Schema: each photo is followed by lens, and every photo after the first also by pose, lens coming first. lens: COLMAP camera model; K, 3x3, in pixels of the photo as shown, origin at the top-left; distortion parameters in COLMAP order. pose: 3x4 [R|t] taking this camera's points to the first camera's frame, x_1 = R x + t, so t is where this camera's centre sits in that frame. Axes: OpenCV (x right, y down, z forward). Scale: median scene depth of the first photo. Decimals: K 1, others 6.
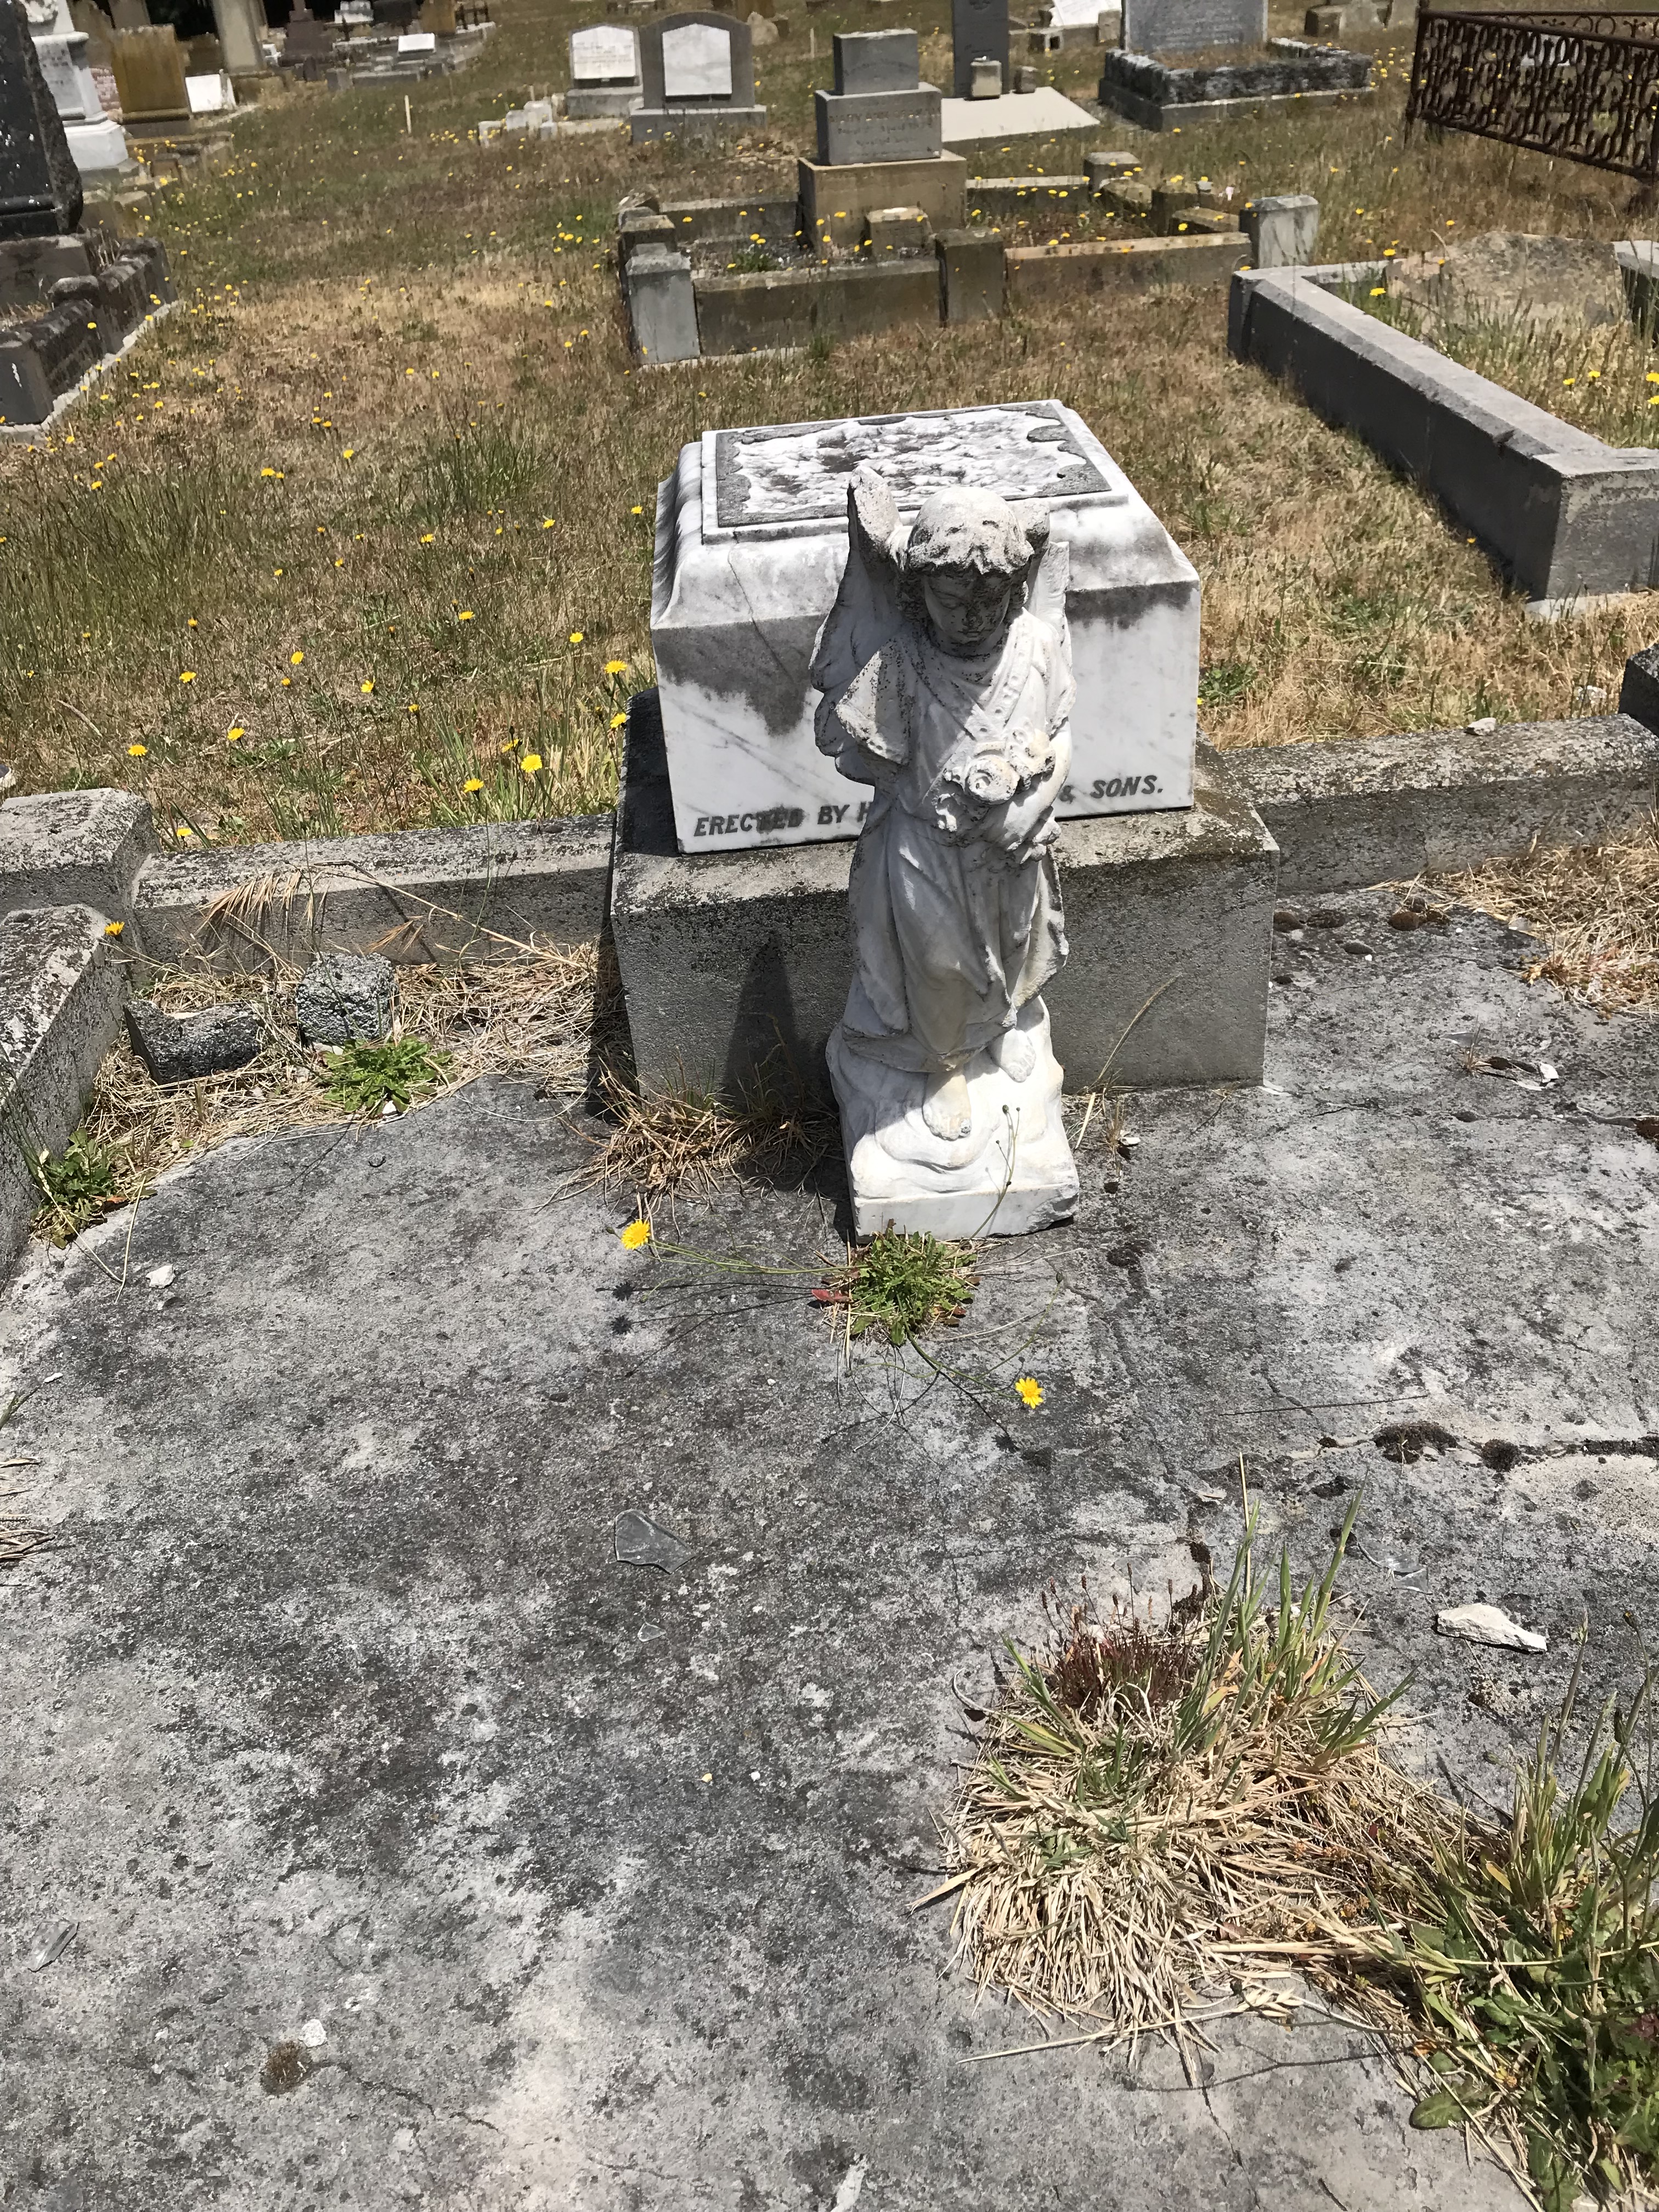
lens RADIAL K [[1814.6, 0, 829.5], [0, 1814.6, 1106.0], [0, 0, 1]] dist [-0.001801, 0.001366]
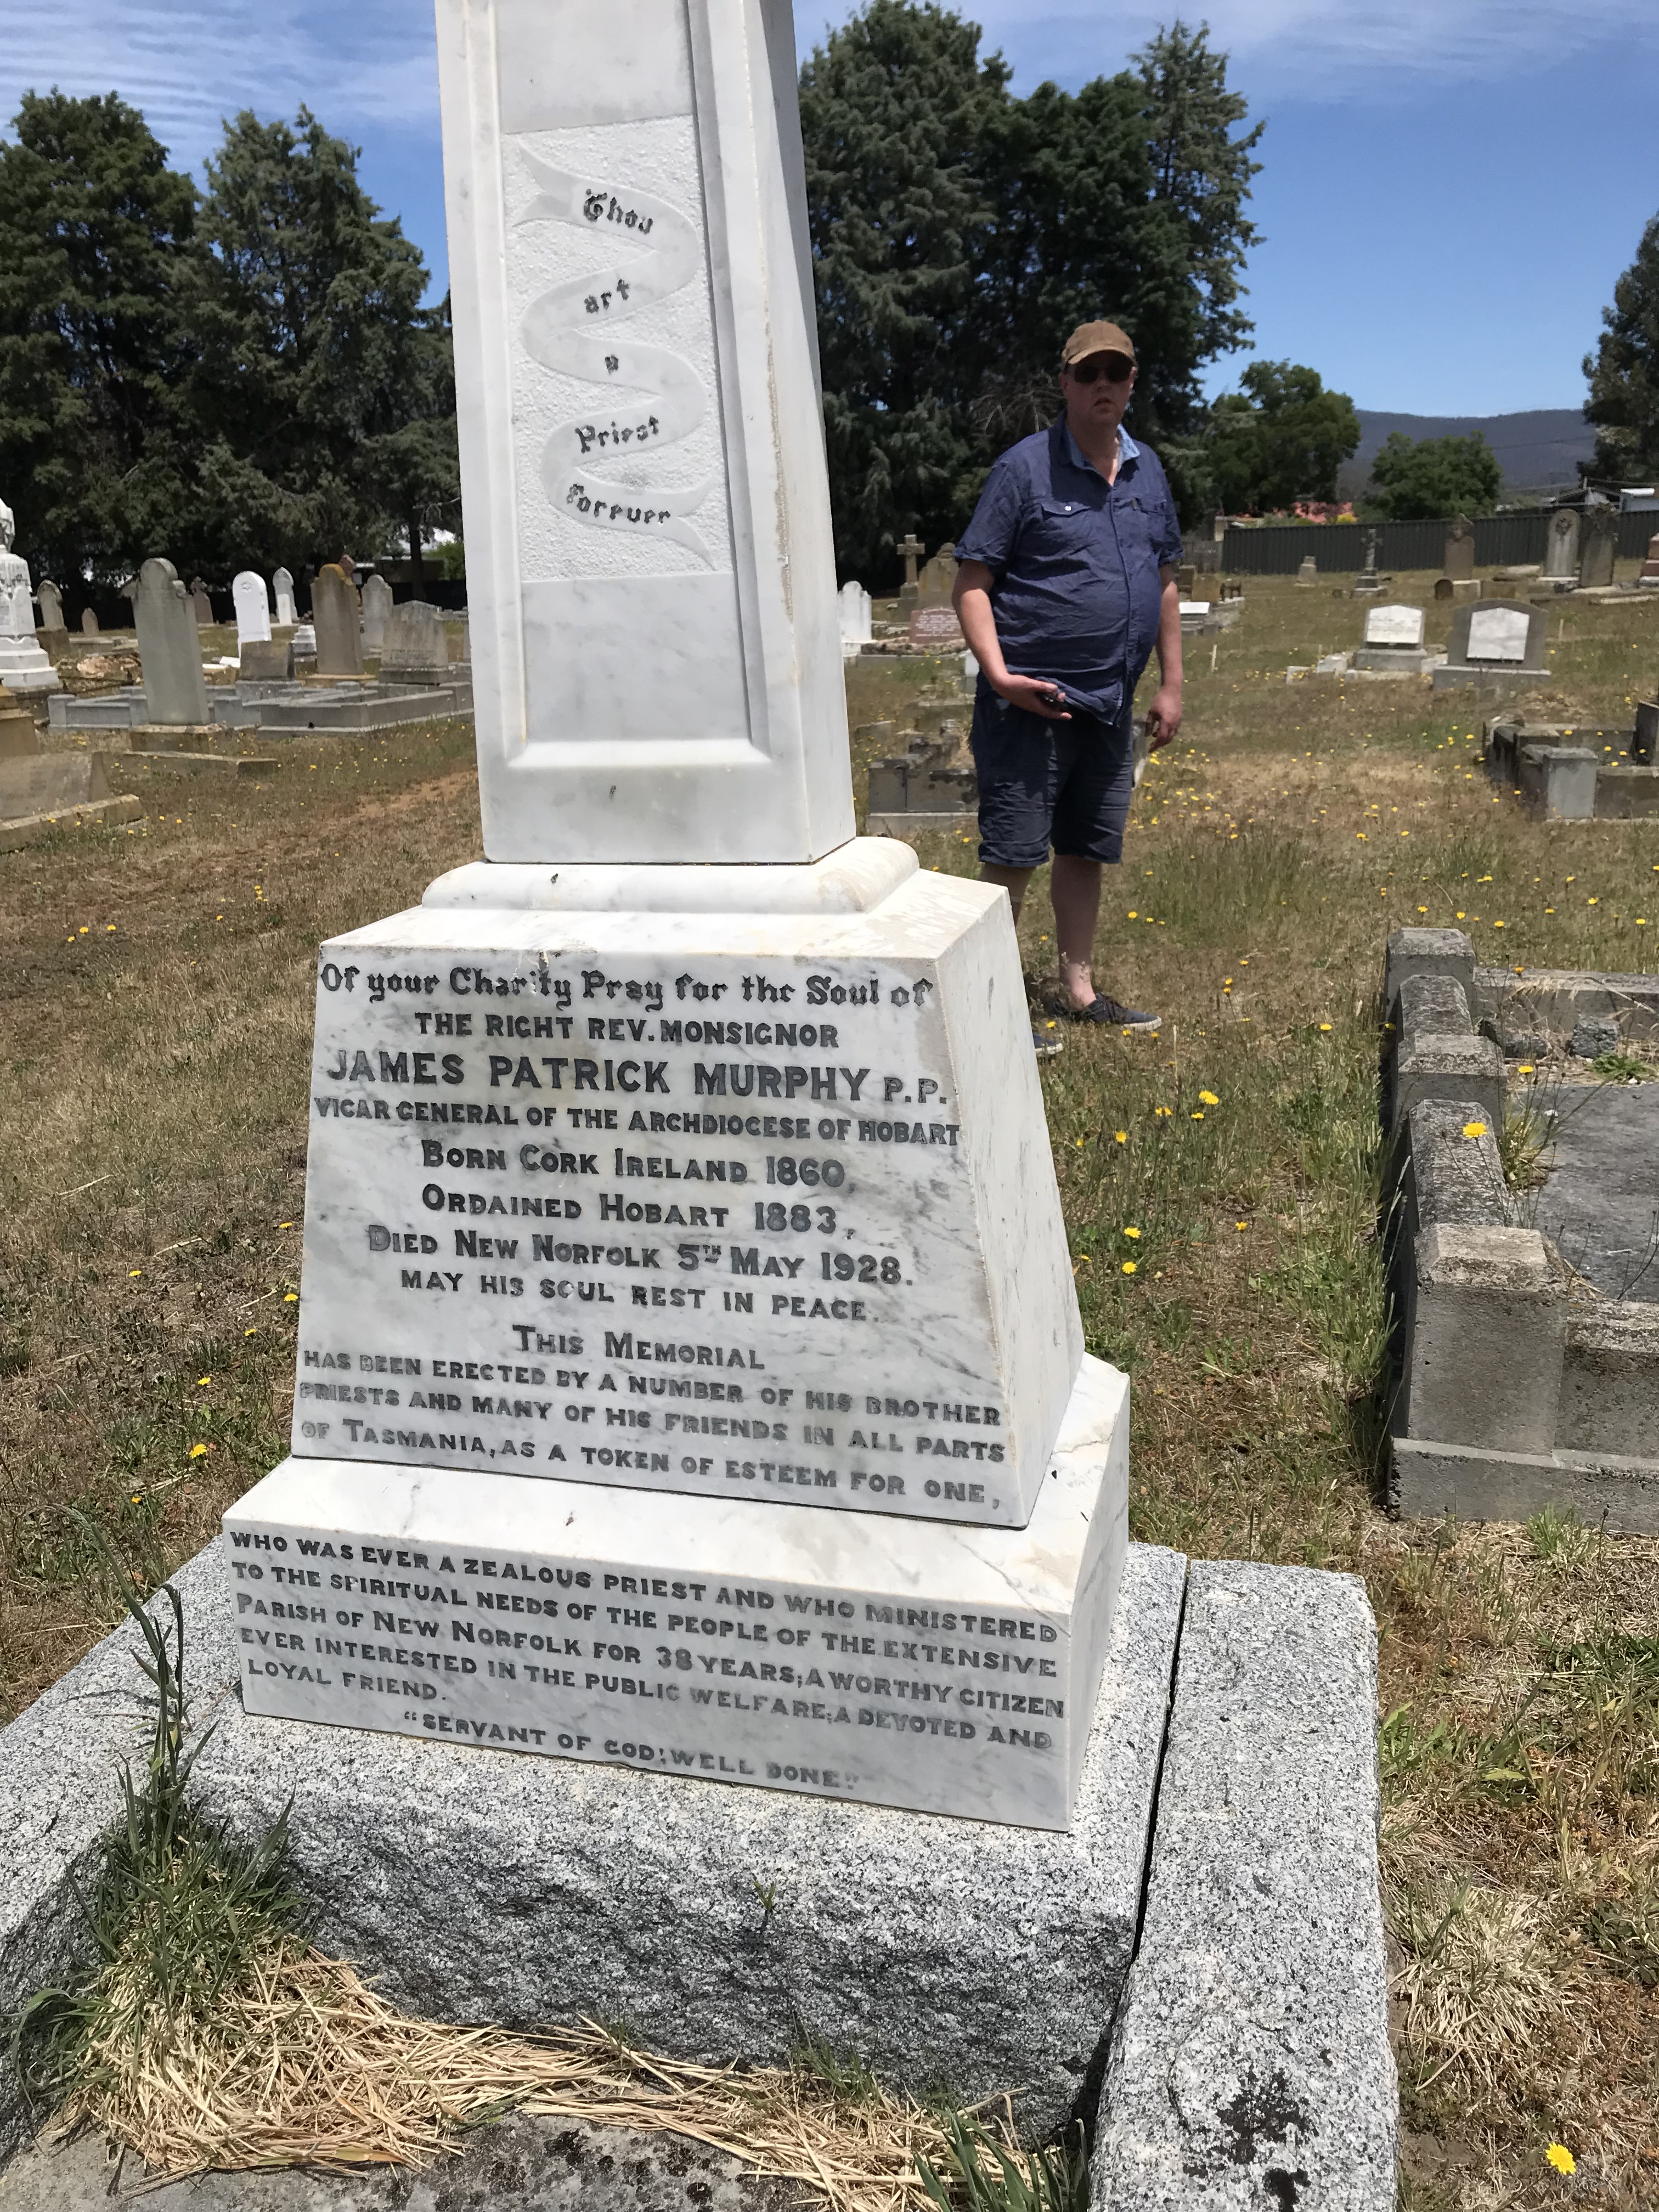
lens RADIAL K [[1814.6, 0, 829.5], [0, 1814.6, 1106.0], [0, 0, 1]] dist [-0.001801, 0.001366]
pose [[0.943552, 0.147438, -0.296602, -0.086576], [-0.220012, 0.948362, -0.228483, 0.120434], [0.247599, 0.280842, 0.927266, -0.184839]]
